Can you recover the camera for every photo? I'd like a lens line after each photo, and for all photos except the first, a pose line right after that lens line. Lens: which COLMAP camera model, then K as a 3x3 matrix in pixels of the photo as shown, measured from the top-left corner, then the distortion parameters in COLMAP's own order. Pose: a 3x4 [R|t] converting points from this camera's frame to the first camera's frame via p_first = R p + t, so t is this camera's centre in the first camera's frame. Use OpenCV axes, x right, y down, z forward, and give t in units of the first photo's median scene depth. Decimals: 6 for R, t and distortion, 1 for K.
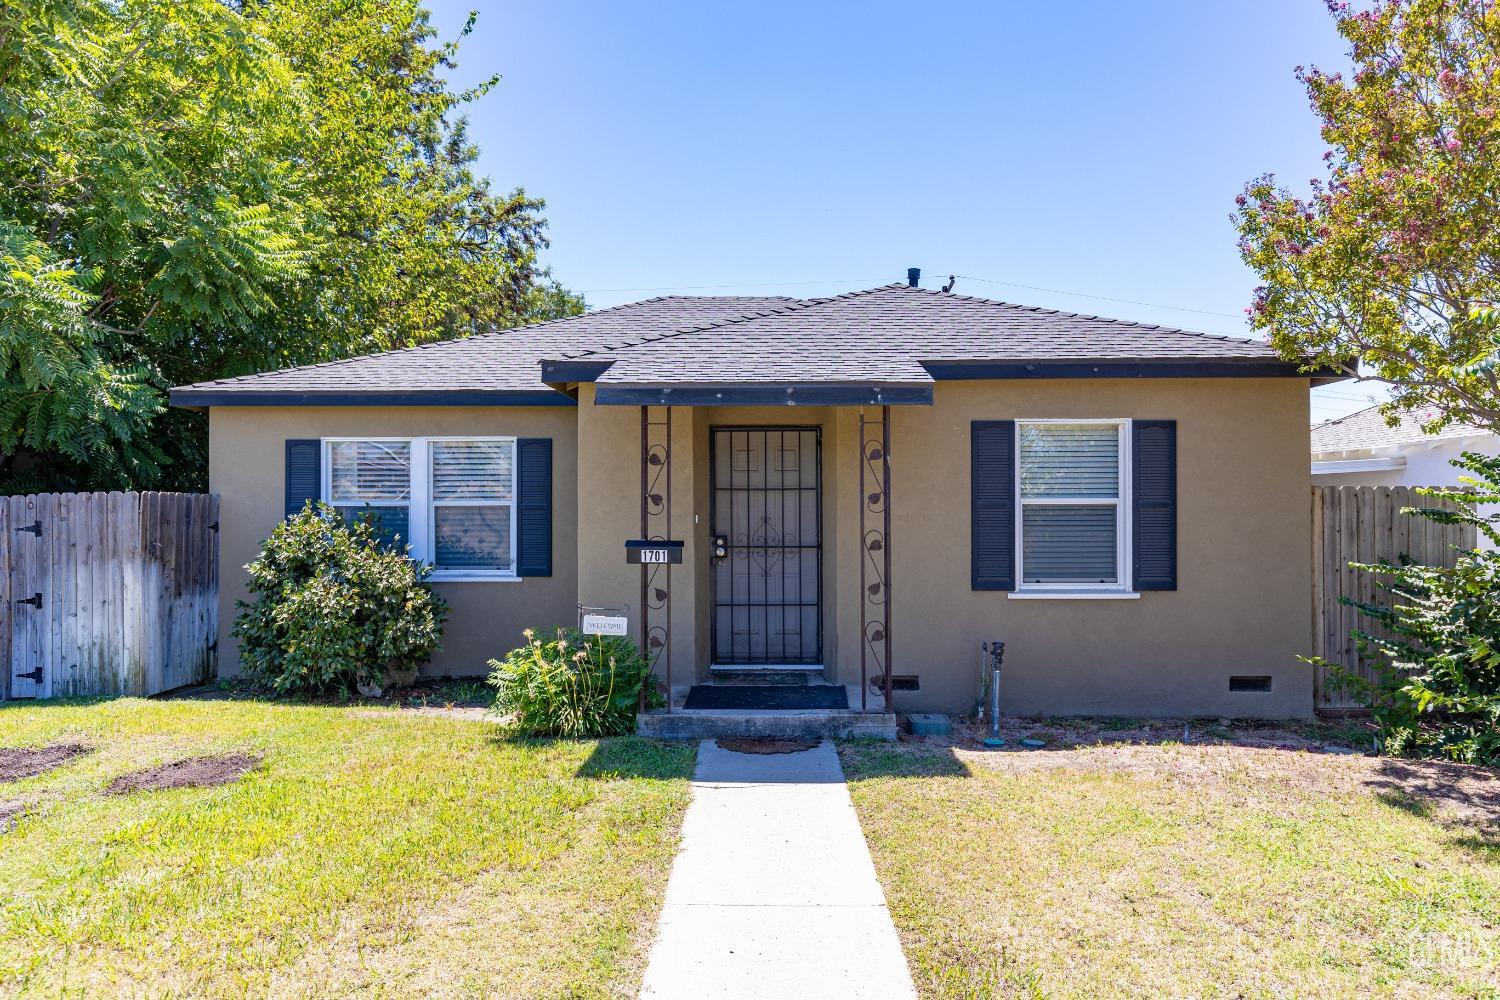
lens RADIAL K [[1018.9, 0, 744.5], [0, 1018.9, 498.9], [0, 0, 1]] dist [-0.002240, 0.001158]
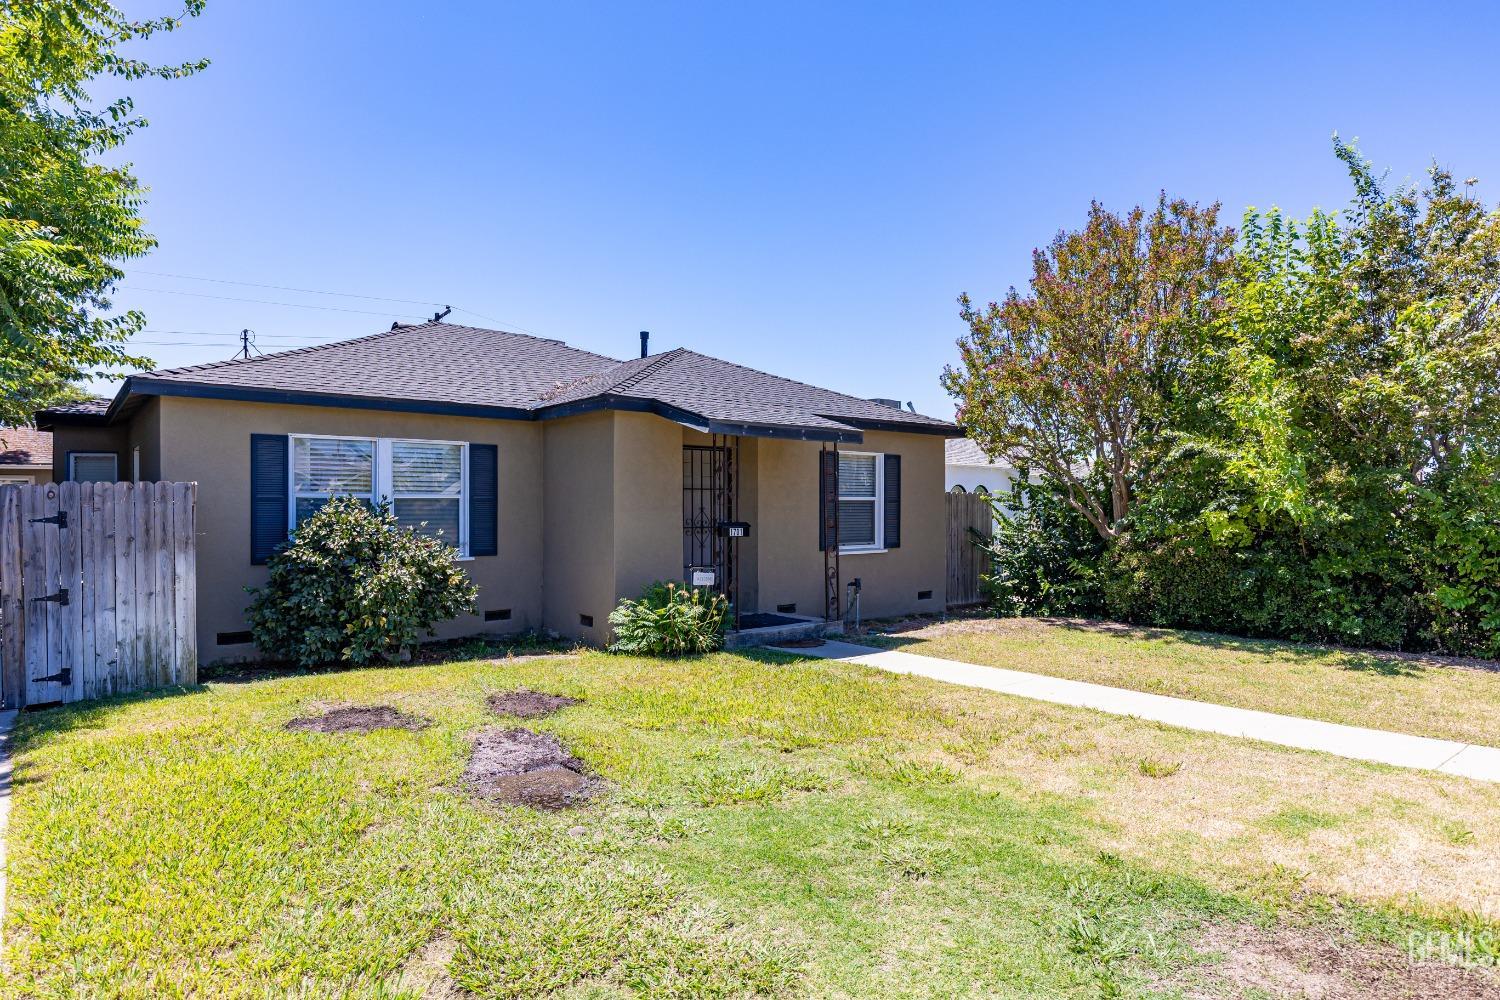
lens RADIAL K [[879.4, 0, 755.6], [0, 879.4, 504.8], [0, 0, 1]] dist [0.001094, -0.000316]
pose [[0.750591, 0.002545, 0.660762, -0.752367], [-0.009962, 0.999923, 0.007464, 0.003137], [-0.660692, -0.012185, 0.750558, -0.021771]]
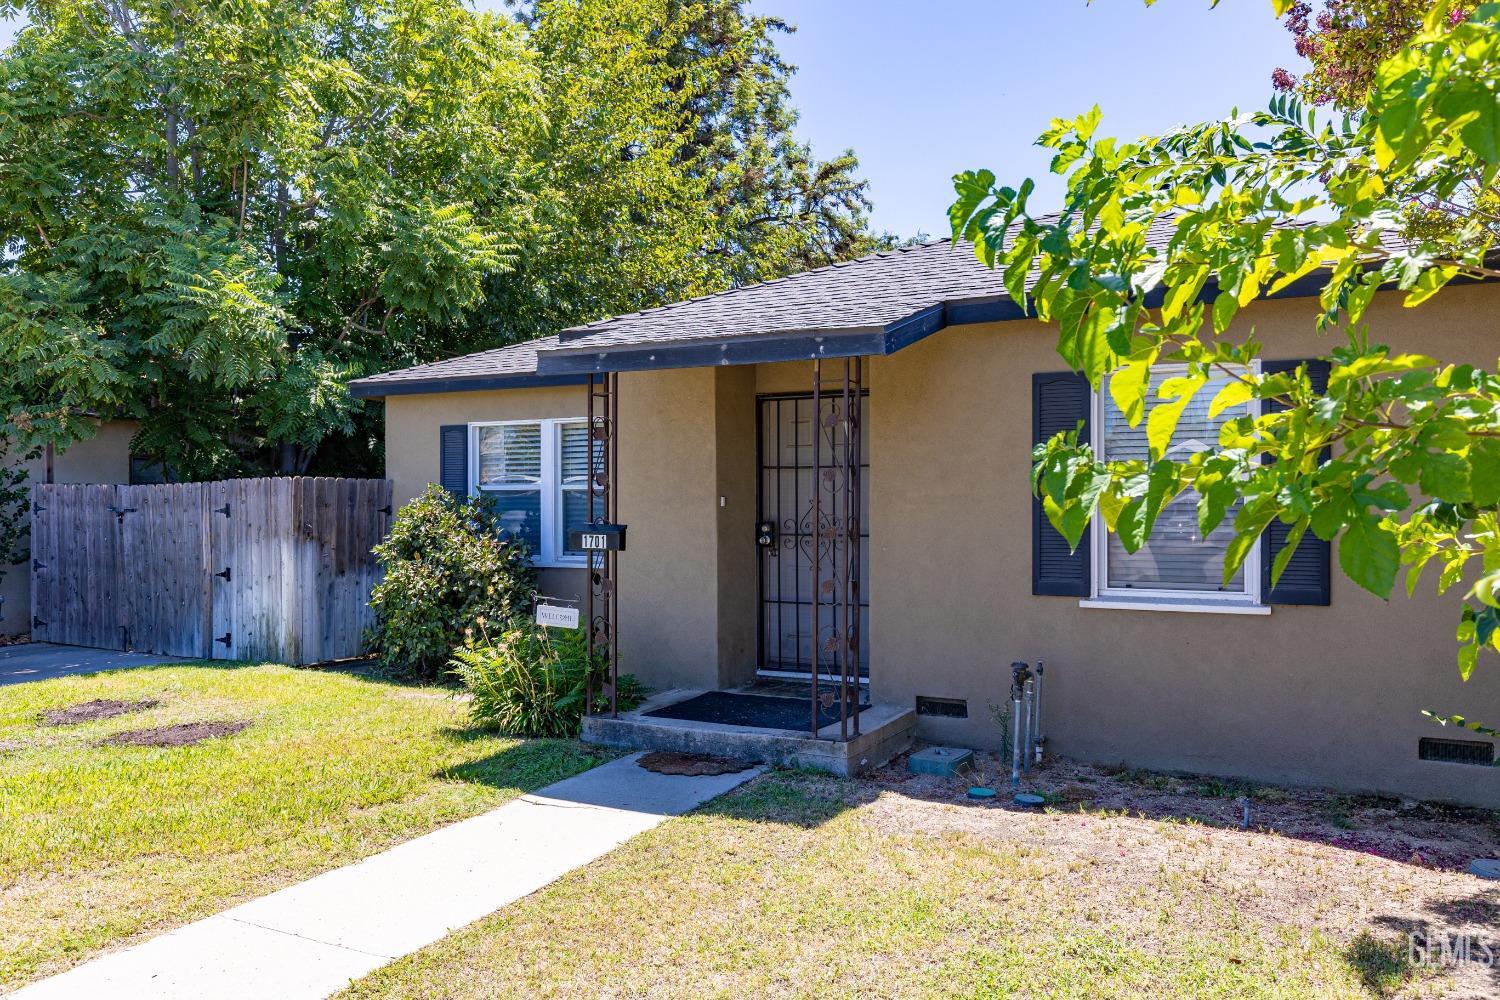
lens RADIAL K [[1102.2, 0, 751.2], [0, 1102.2, 505.6], [0, 0, 1]] dist [-0.000098, 0.003394]
pose [[0.903646, 0.002088, -0.428274, 0.354961], [0.004620, 0.999882, 0.014622, 0.008642], [0.428254, -0.015191, 0.903531, 0.145196]]
